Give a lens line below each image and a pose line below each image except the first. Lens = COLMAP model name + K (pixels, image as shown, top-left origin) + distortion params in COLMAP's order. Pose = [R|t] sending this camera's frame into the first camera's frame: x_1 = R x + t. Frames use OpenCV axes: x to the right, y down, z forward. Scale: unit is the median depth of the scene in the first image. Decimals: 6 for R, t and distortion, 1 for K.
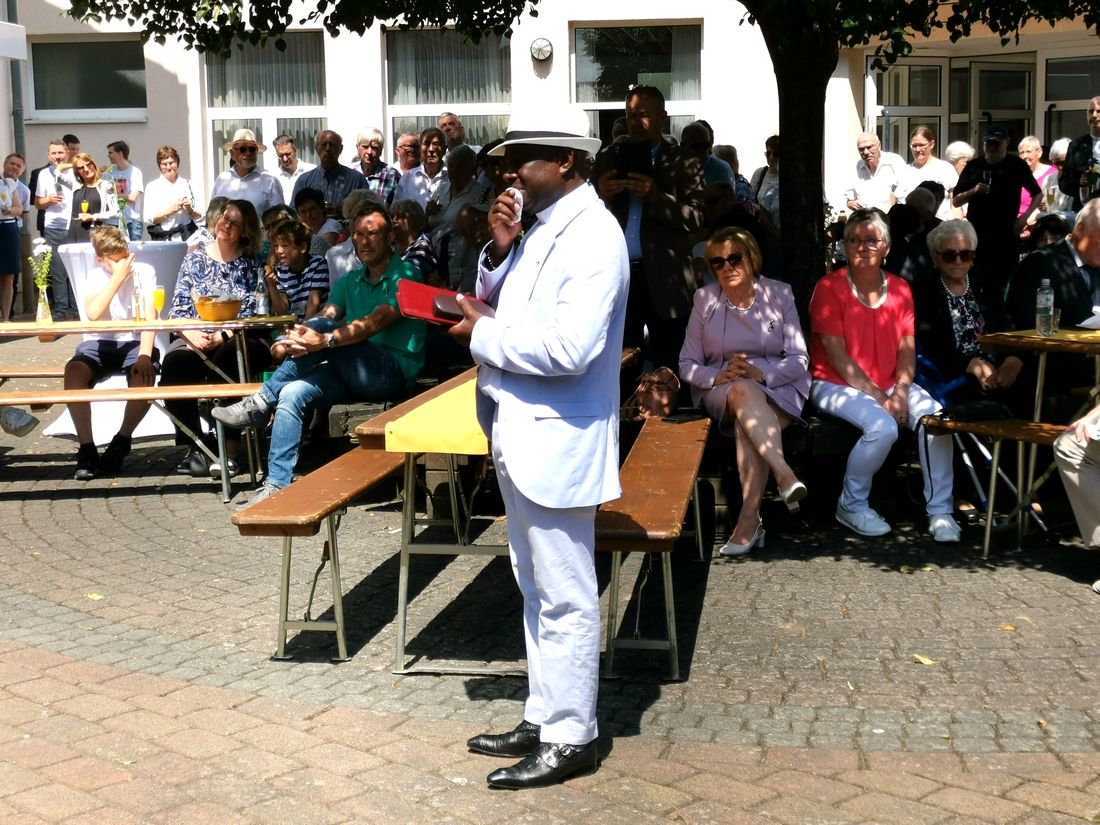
lens RADIAL K [[1818.3, 0, 552.6], [0, 1818.3, 410.7], [0, 0, 1]] dist [0.068447, 0.000000]
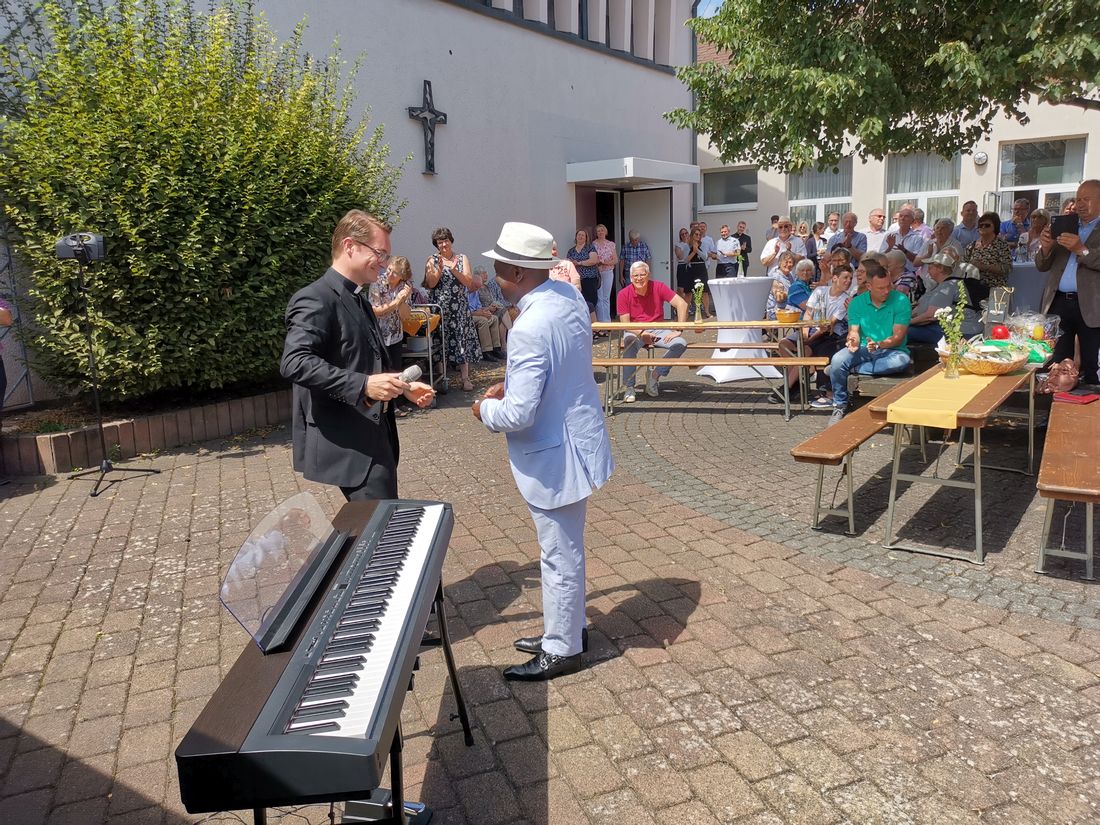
lens RADIAL K [[836.9, 0, 551.6], [0, 836.9, 417.0], [0, 0, 1]] dist [0.024128, -0.031700]
pose [[0.899367, 0.065529, -0.432256, -0.034792], [-0.025414, 0.994868, 0.097942, -0.046201], [0.436455, -0.077101, 0.896416, 0.171261]]
